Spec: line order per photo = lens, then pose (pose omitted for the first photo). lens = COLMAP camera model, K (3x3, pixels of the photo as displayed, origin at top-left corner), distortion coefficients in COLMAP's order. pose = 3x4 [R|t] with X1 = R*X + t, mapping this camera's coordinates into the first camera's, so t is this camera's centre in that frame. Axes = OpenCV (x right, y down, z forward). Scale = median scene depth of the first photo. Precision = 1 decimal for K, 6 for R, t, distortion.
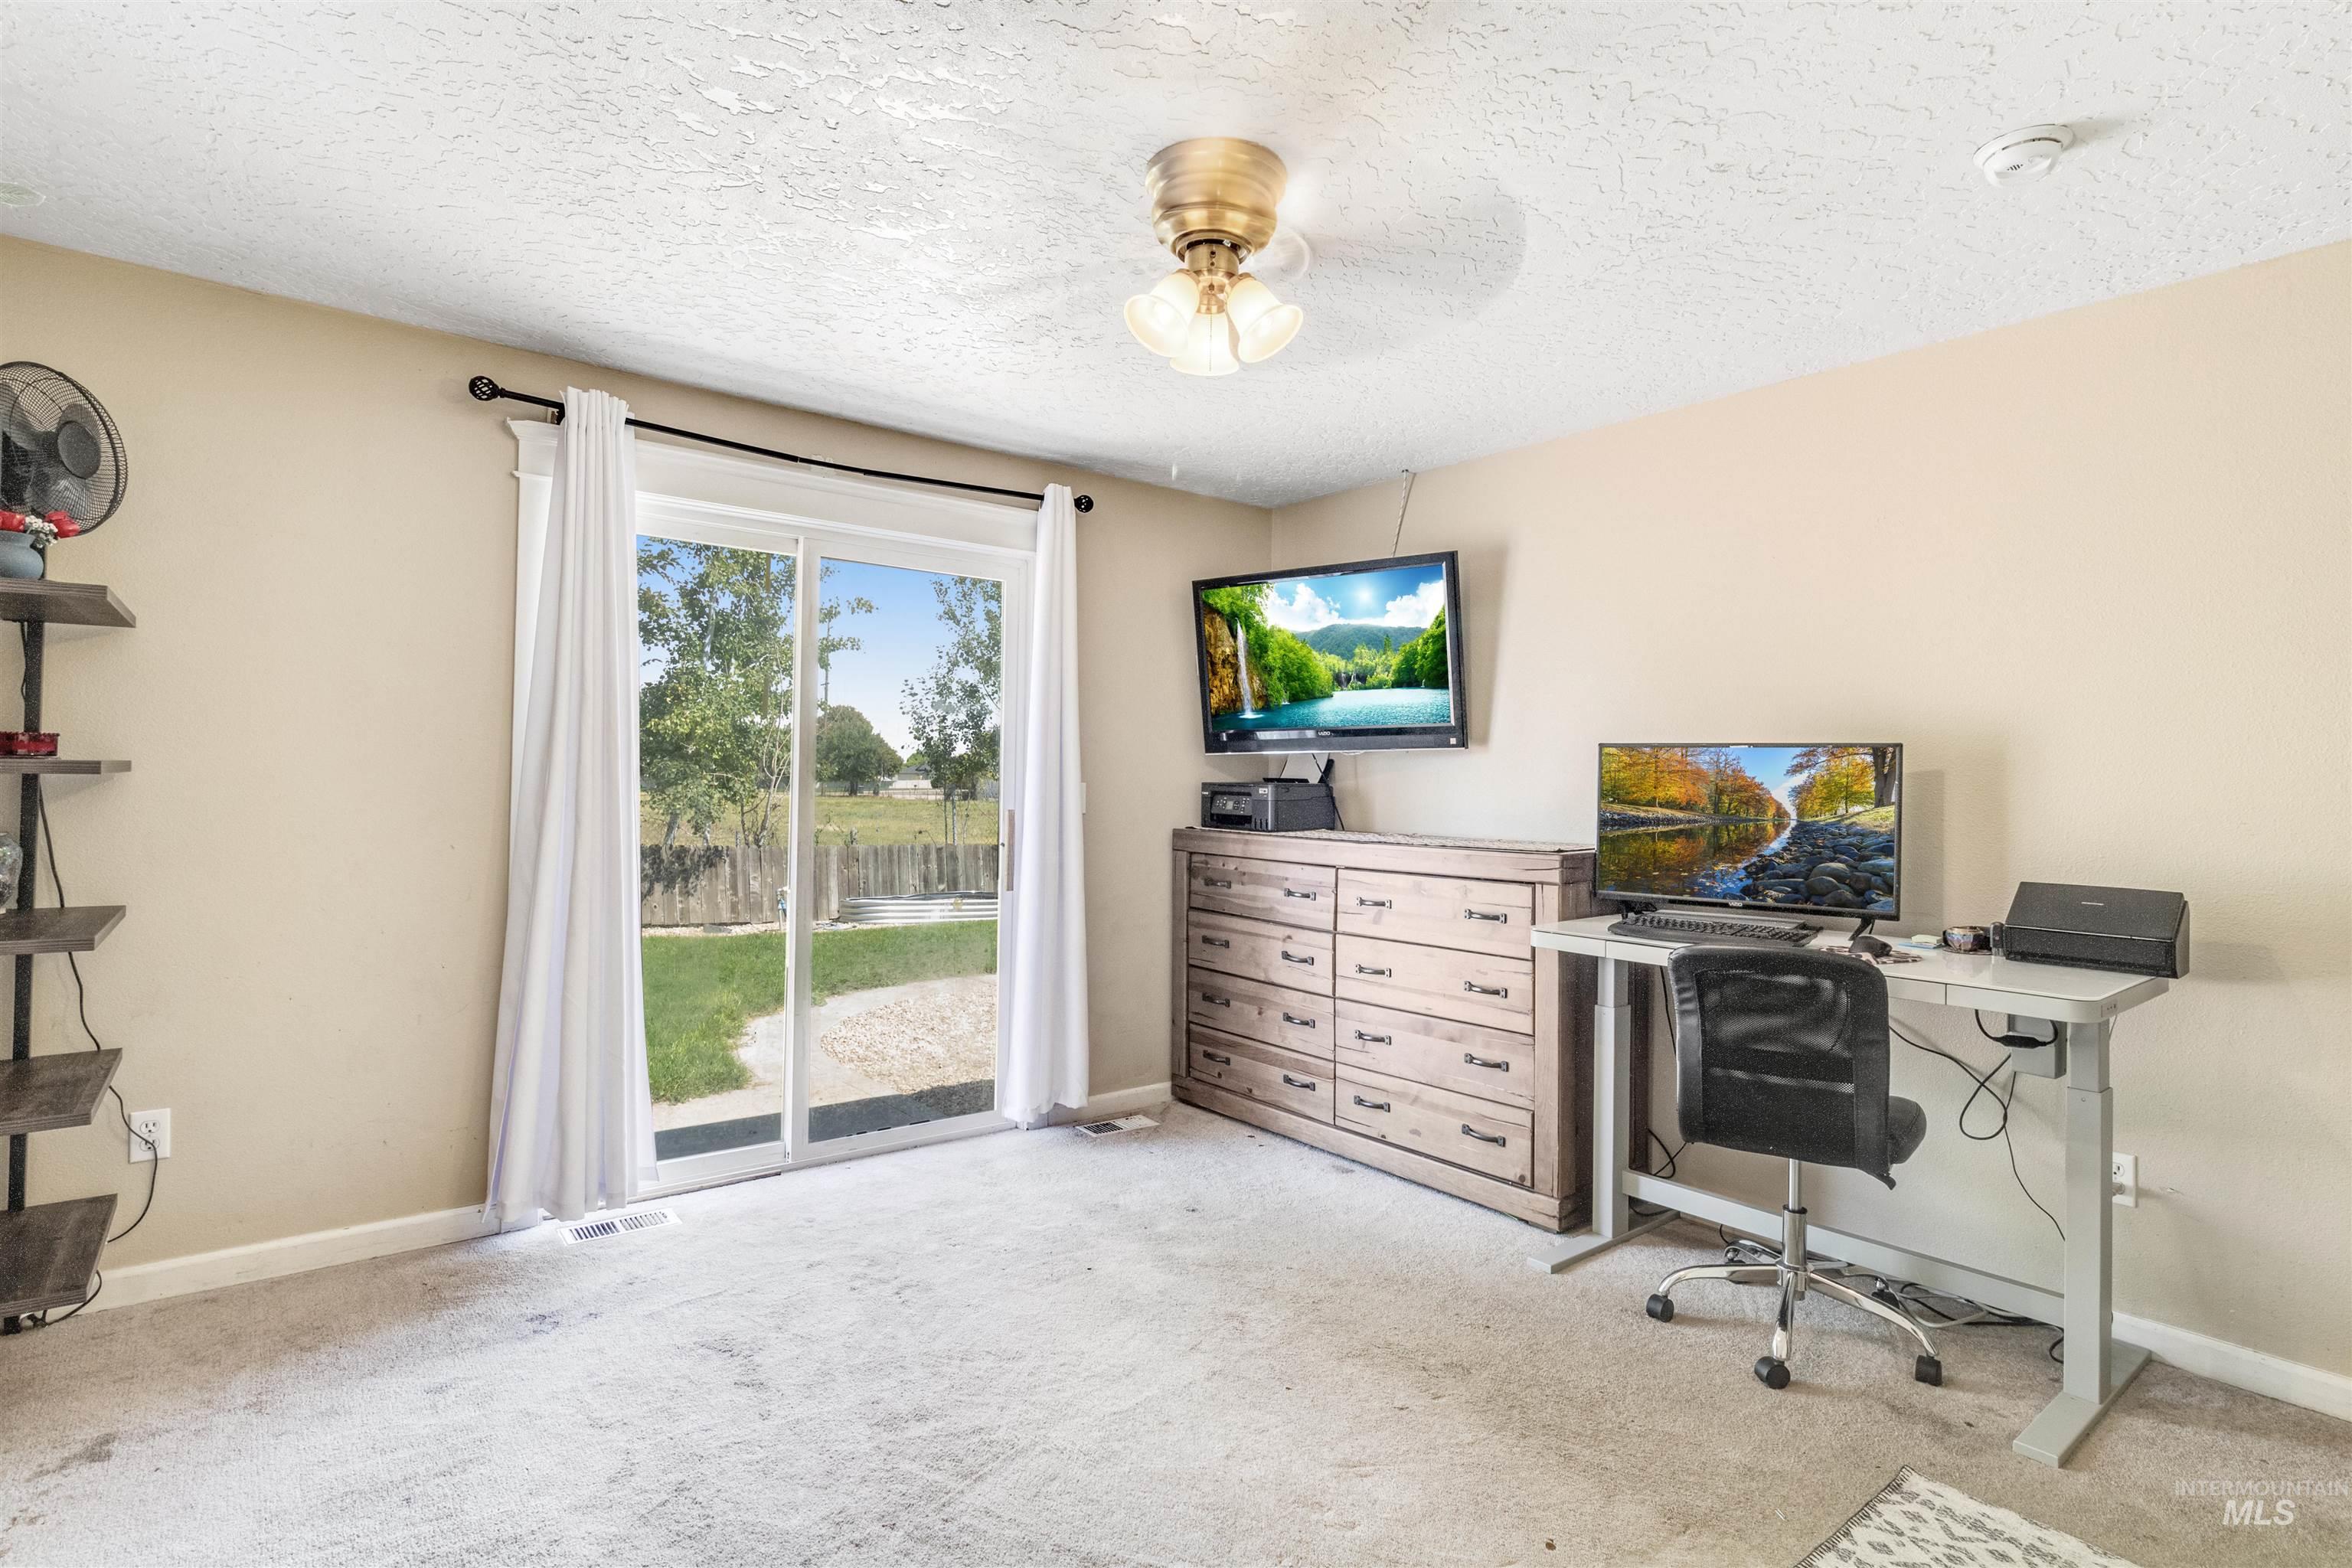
lens RADIAL K [[1171.5, 0, 1176.0], [0, 1171.5, 784.0], [0, 0, 1]] dist [0.001421, -0.000432]
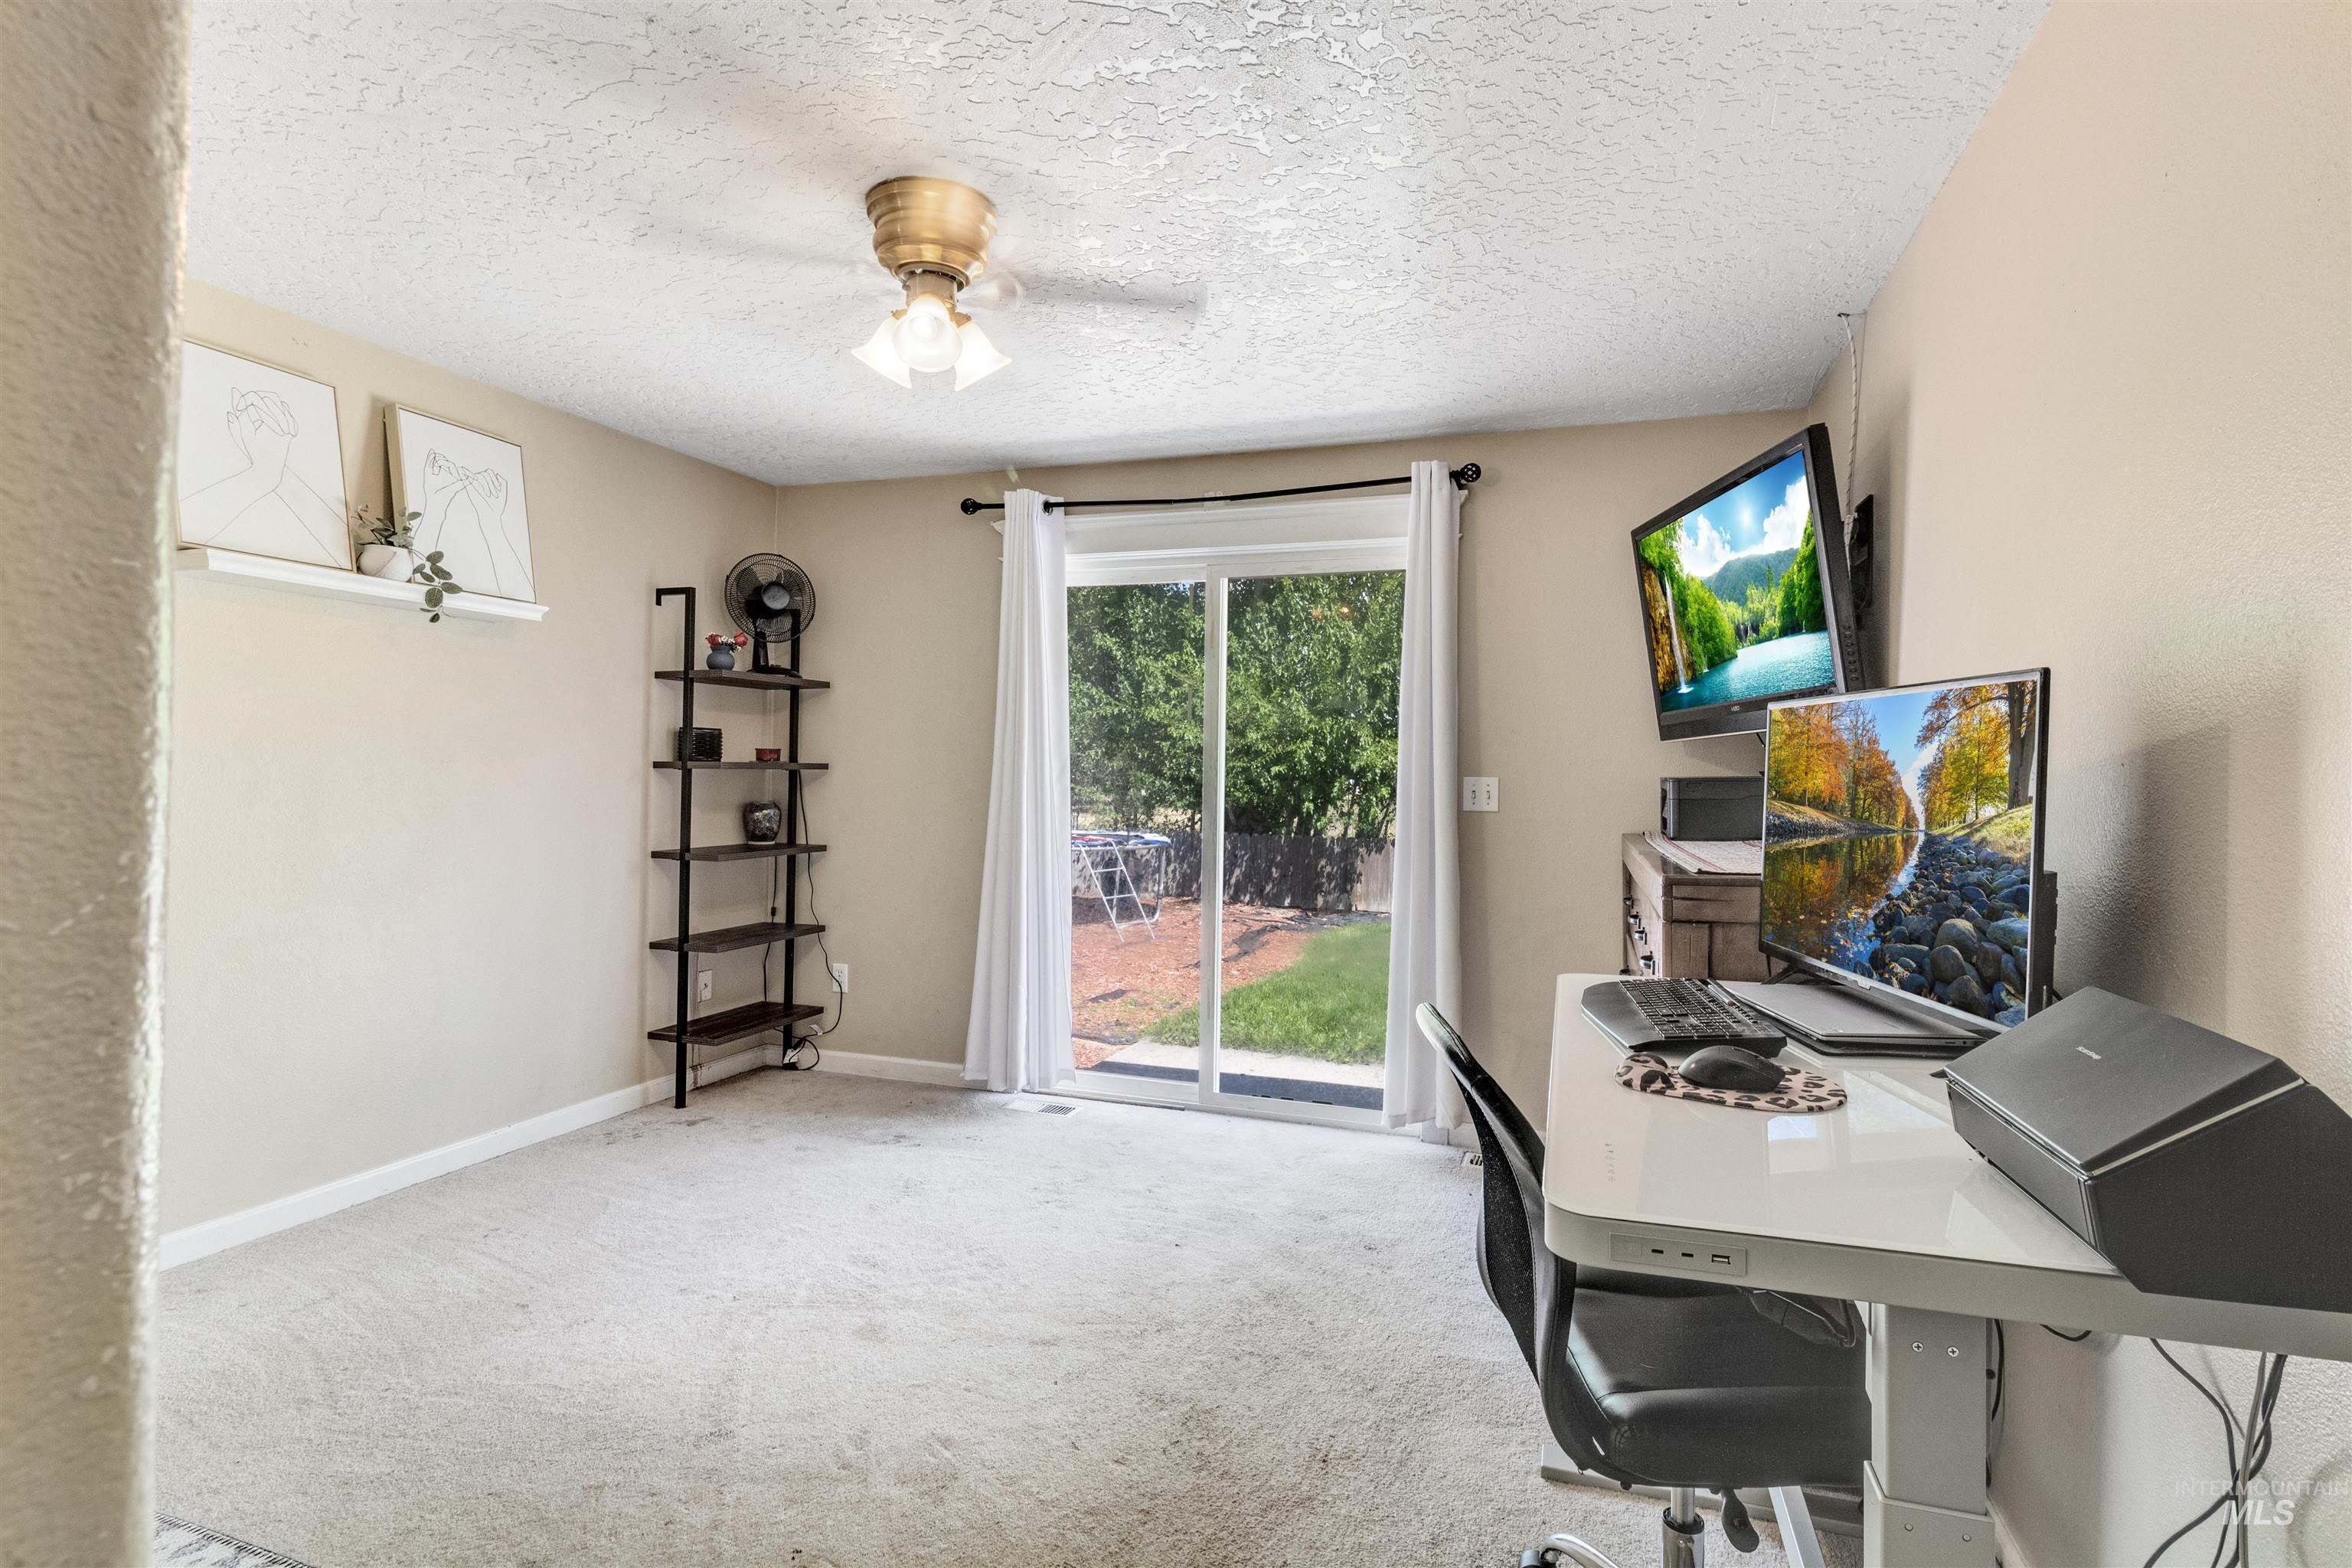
lens RADIAL K [[1157.2, 0, 1176.4], [0, 1157.2, 778.8], [0, 0, 1]] dist [-0.002524, -0.000109]
pose [[0.545621, -0.003567, -0.838024, 0.741709], [-0.006387, 0.999944, -0.008414, 0.013016], [0.838008, 0.009943, 0.545568, 0.421890]]
